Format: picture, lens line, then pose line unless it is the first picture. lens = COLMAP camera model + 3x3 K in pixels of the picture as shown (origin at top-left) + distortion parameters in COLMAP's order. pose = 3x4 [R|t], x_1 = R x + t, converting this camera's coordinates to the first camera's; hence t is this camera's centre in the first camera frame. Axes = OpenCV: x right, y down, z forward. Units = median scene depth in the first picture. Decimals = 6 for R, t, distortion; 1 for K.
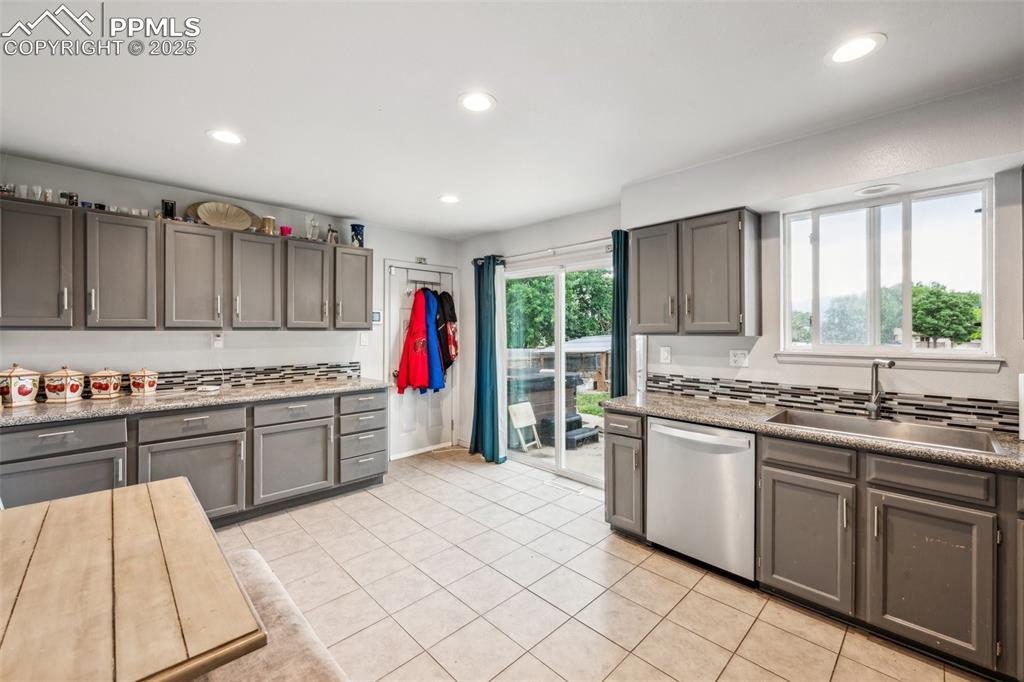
lens RADIAL K [[419.2, 0, 511.6], [0, 419.2, 327.8], [0, 0, 1]] dist [0.000446, 0.000032]
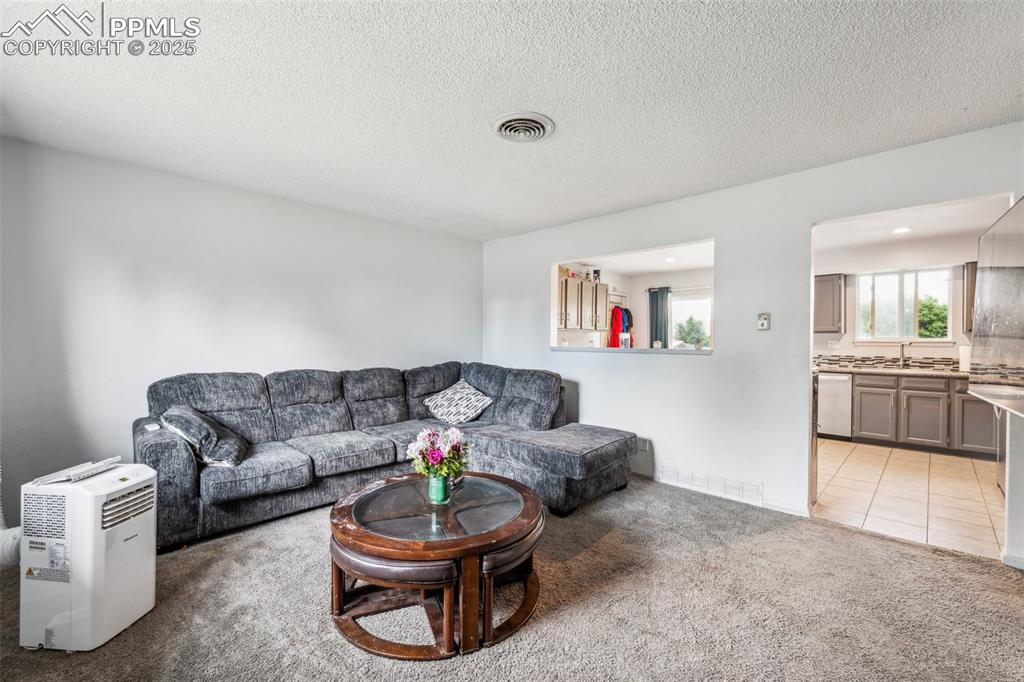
lens RADIAL K [[427.6, 0, 512.0], [0, 427.6, 341.0], [0, 0, 1]] dist [0.000286, 0.000049]
pose [[0.999789, 0.005333, 0.019856, -0.971499], [-0.005484, 0.999956, 0.007607, 0.043146], [-0.019814, -0.007714, 0.999774, -0.958767]]
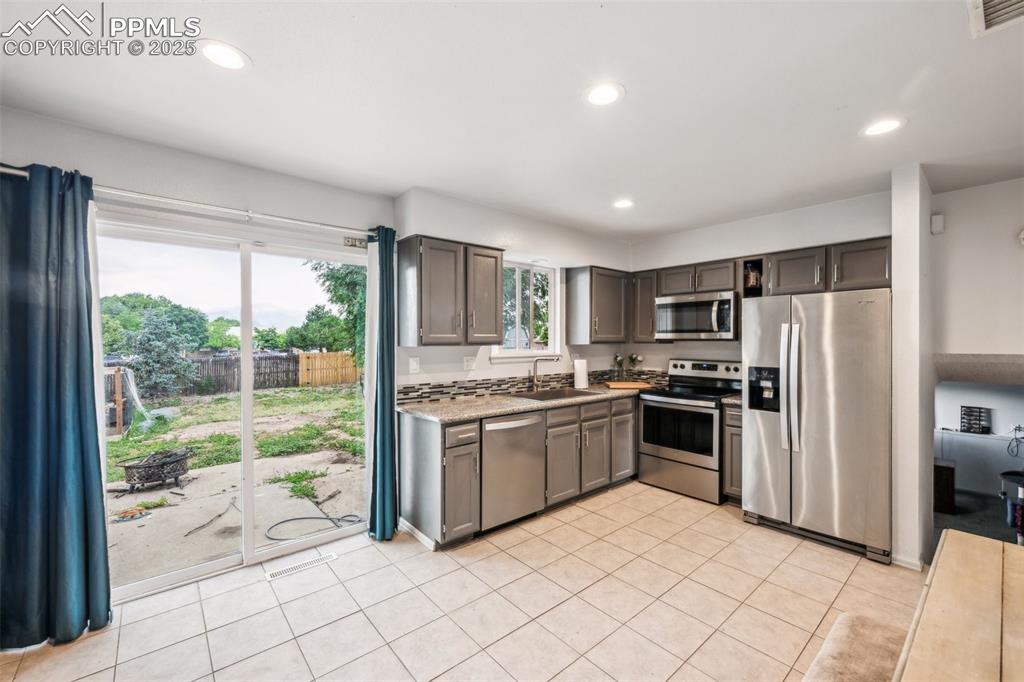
lens RADIAL K [[417.2, 0, 509.4], [0, 417.2, 340.3], [0, 0, 1]] dist [-0.001698, -0.000111]
pose [[0.068130, 0.000407, 0.997676, -0.652146], [-0.005894, 0.999983, -0.000006, 0.002293], [-0.997659, -0.005880, 0.068131, 0.727915]]
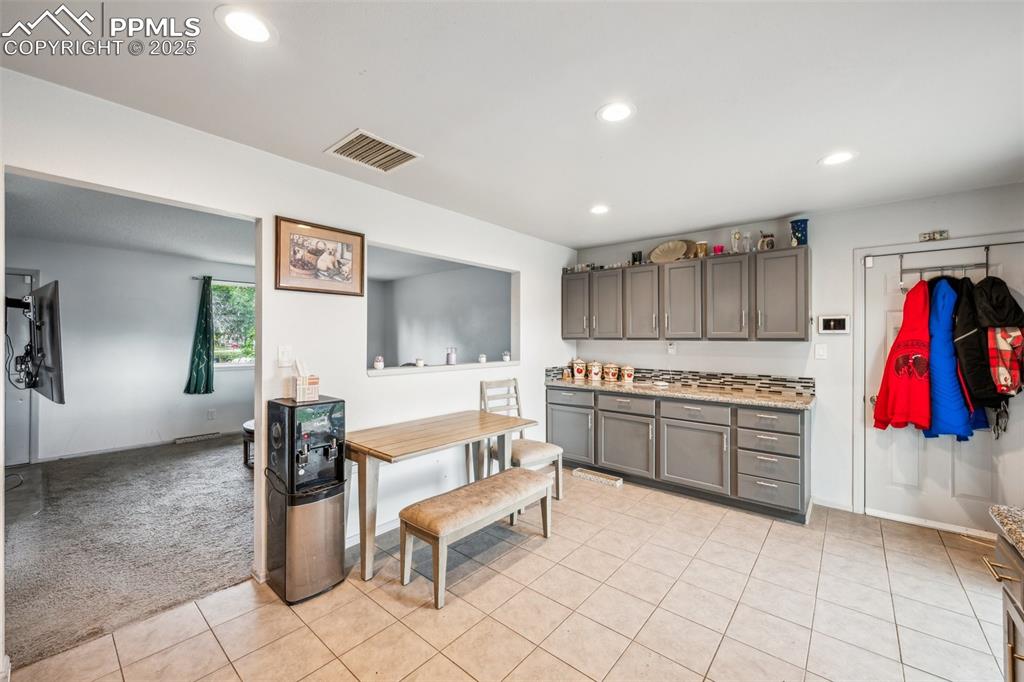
lens RADIAL K [[404.7, 0, 510.9], [0, 404.7, 338.3], [0, 0, 1]] dist [0.000181, 0.000076]
pose [[0.090638, -0.002029, -0.995882, 0.540706], [0.000700, 0.999998, -0.001973, 0.001969], [0.995884, -0.000518, 0.090639, 0.424205]]
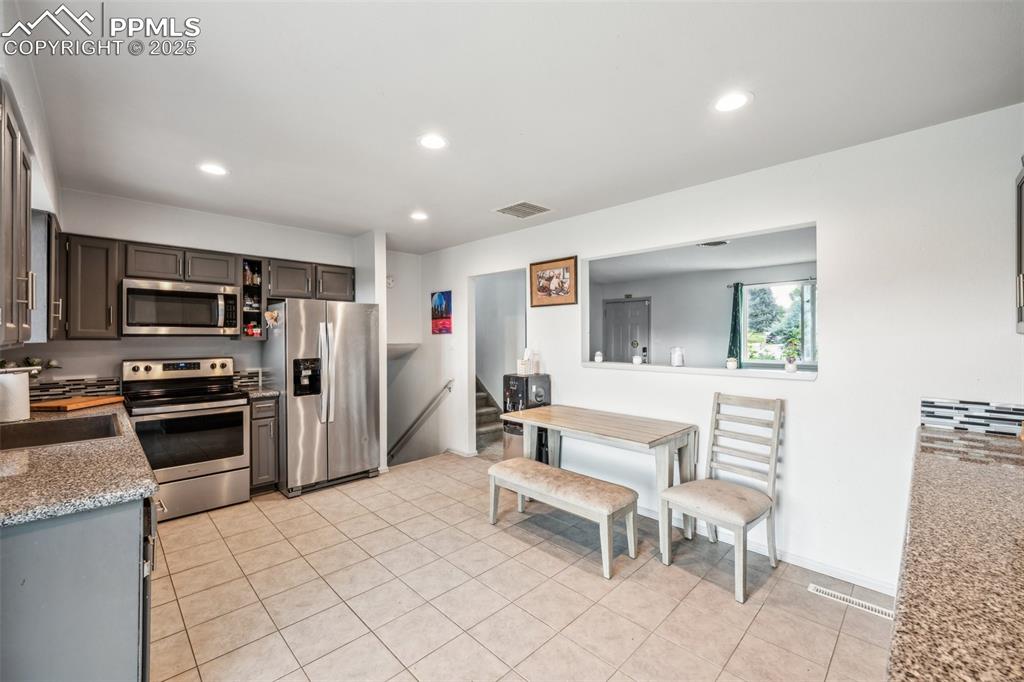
lens RADIAL K [[417.2, 0, 509.4], [0, 417.2, 340.3], [0, 0, 1]] dist [-0.001698, -0.000111]
pose [[-0.999992, 0.000286, -0.003901, -0.184380], [0.000268, 0.999989, 0.004620, 0.005475], [0.003902, 0.004619, -0.999982, 1.369122]]
